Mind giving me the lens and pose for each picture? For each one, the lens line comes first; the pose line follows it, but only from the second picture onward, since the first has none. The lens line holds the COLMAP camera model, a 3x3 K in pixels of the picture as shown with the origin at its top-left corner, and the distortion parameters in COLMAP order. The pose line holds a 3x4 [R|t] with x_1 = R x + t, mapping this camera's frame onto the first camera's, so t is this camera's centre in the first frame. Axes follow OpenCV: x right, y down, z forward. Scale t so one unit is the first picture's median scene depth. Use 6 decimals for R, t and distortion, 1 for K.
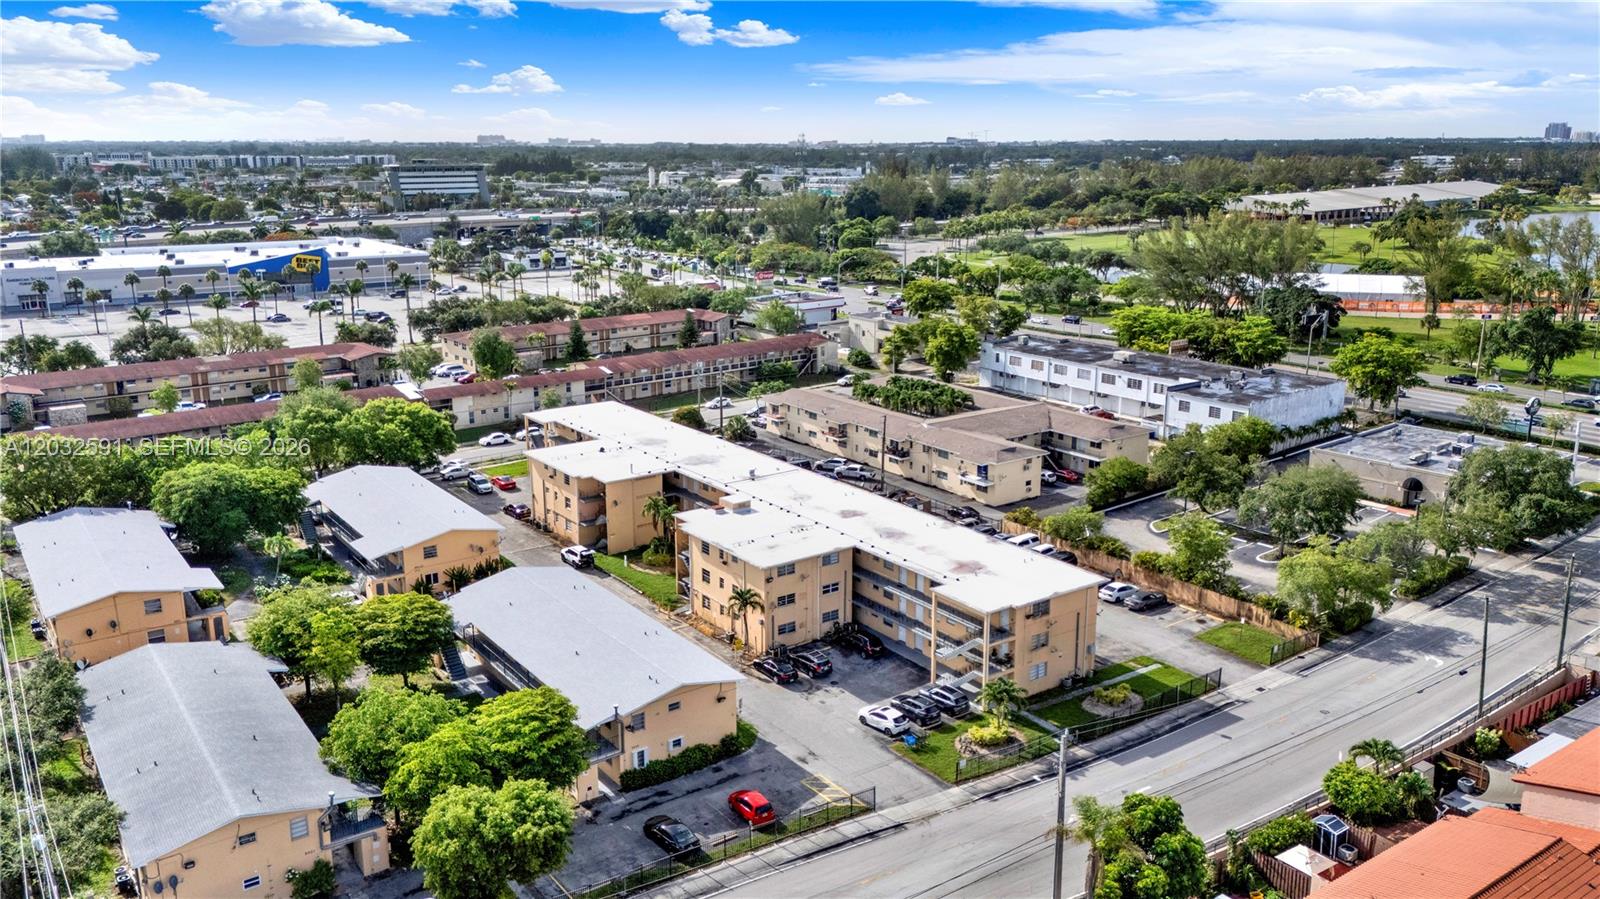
lens RADIAL K [[1219.9, 0, 803.7], [0, 1219.9, 456.0], [0, 0, 1]] dist [0.102958, -0.135888]
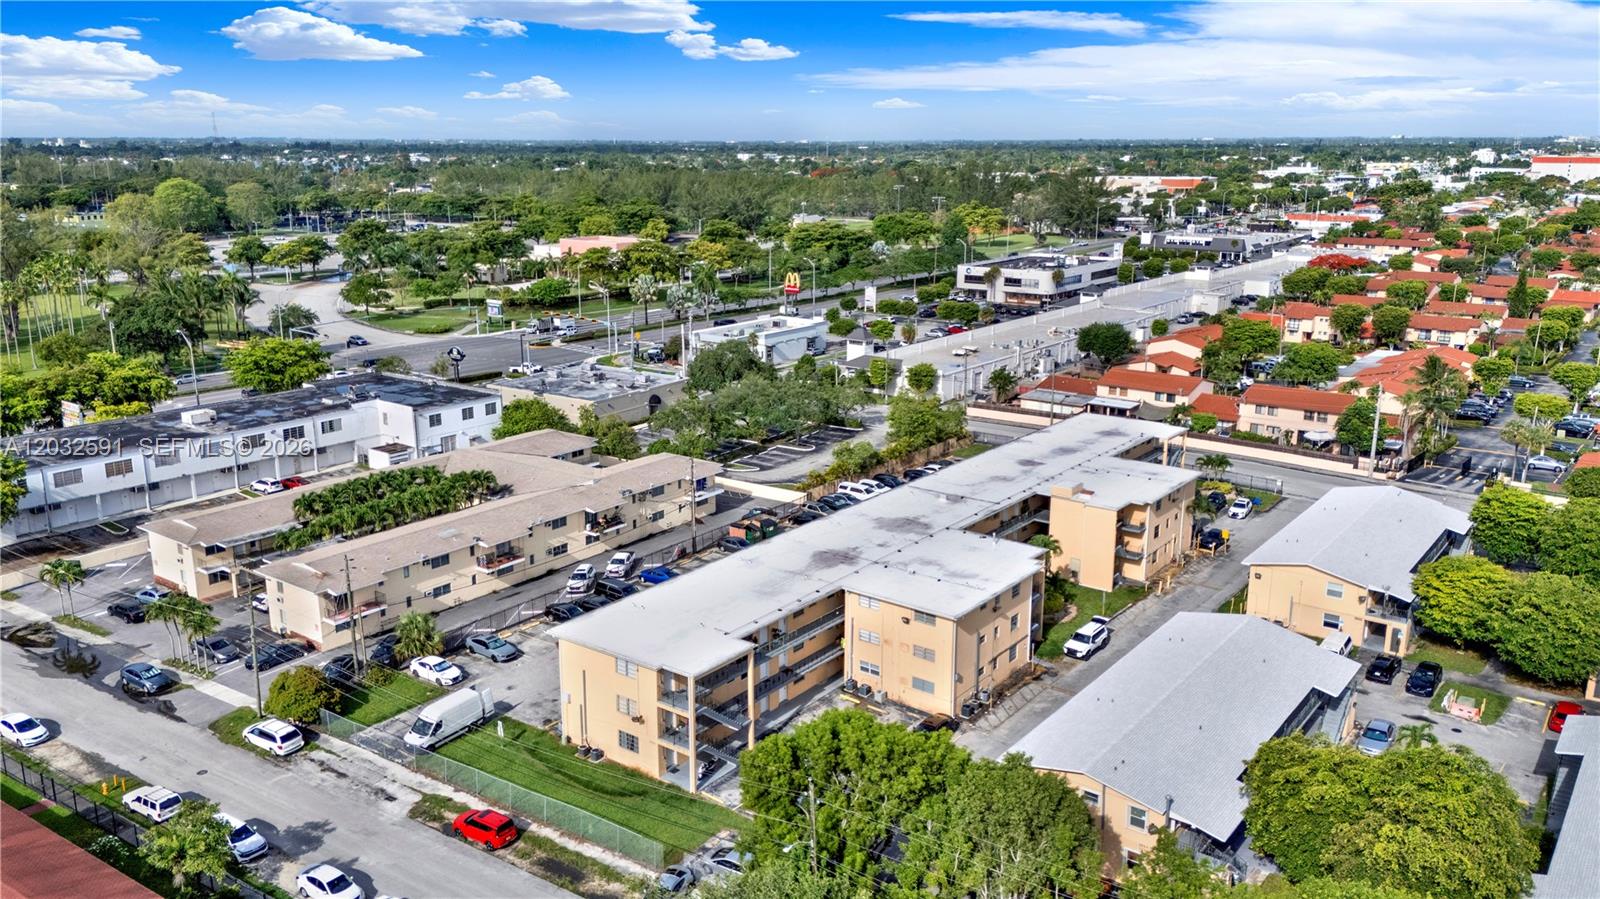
lens RADIAL K [[1231.0, 0, 800.0], [0, 1231.0, 449.5], [0, 0, 1]] dist [0.035332, -0.004421]
pose [[-0.300542, -0.229142, 0.925834, -0.822012], [0.238130, 0.921941, 0.305480, -0.312328], [-0.923563, 0.312279, -0.222517, 1.284858]]
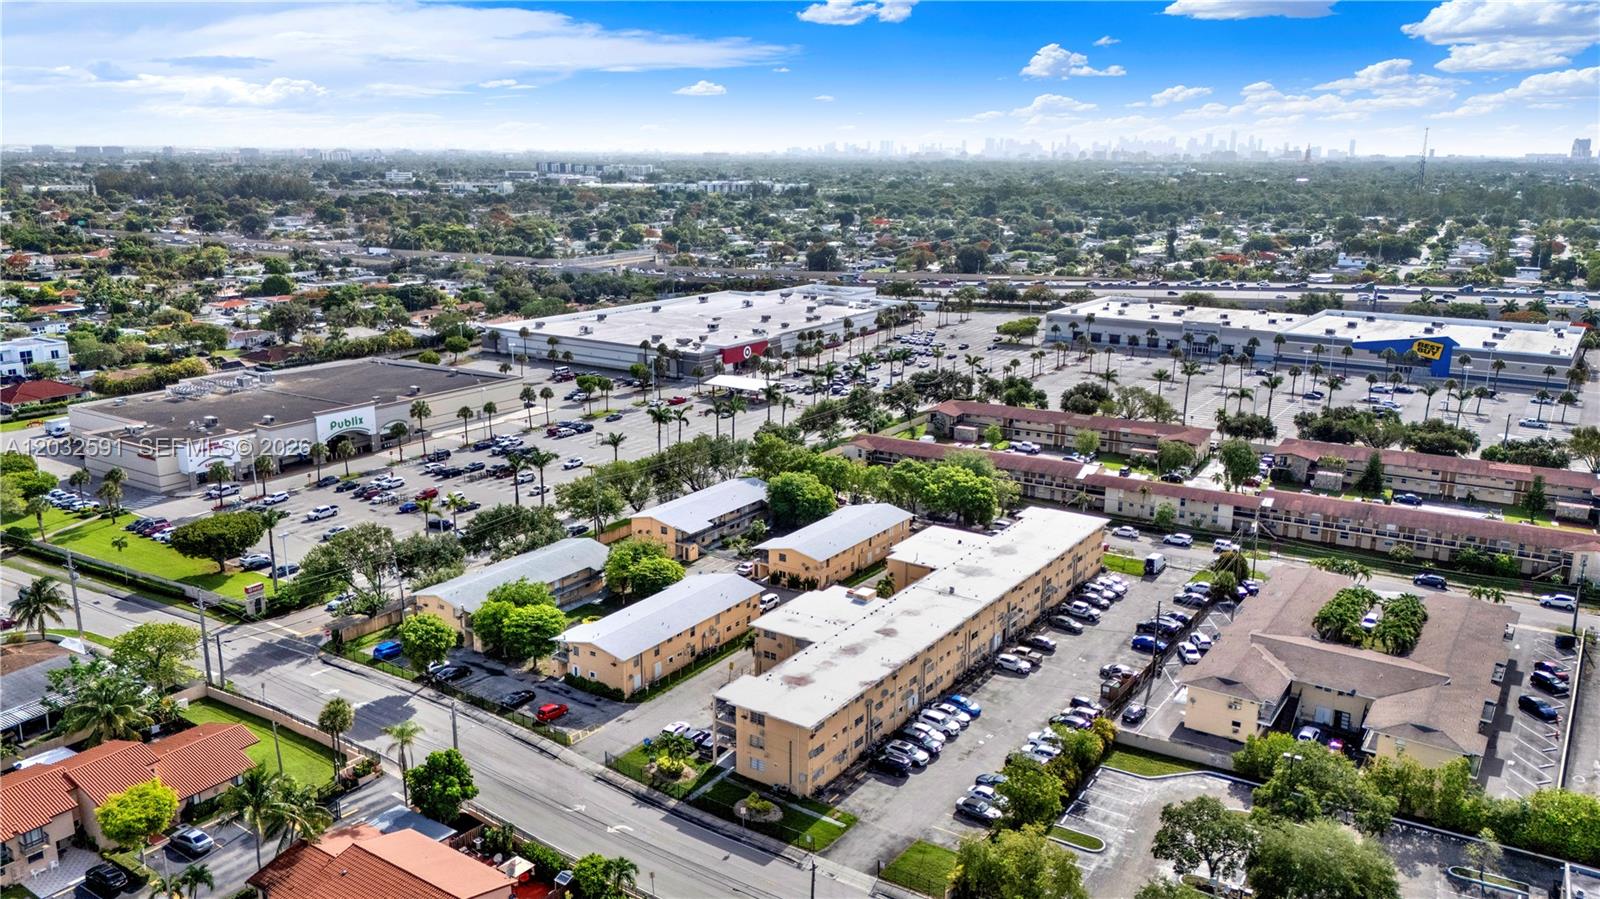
lens RADIAL K [[1199.1, 0, 795.4], [0, 1199.1, 425.7], [0, 0, 1]] dist [0.094845, -0.125037]
pose [[0.345471, 0.214429, -0.913603, 0.997036], [-0.241993, 0.960975, 0.134040, -0.275200], [0.906691, 0.174779, 0.383879, 0.349579]]
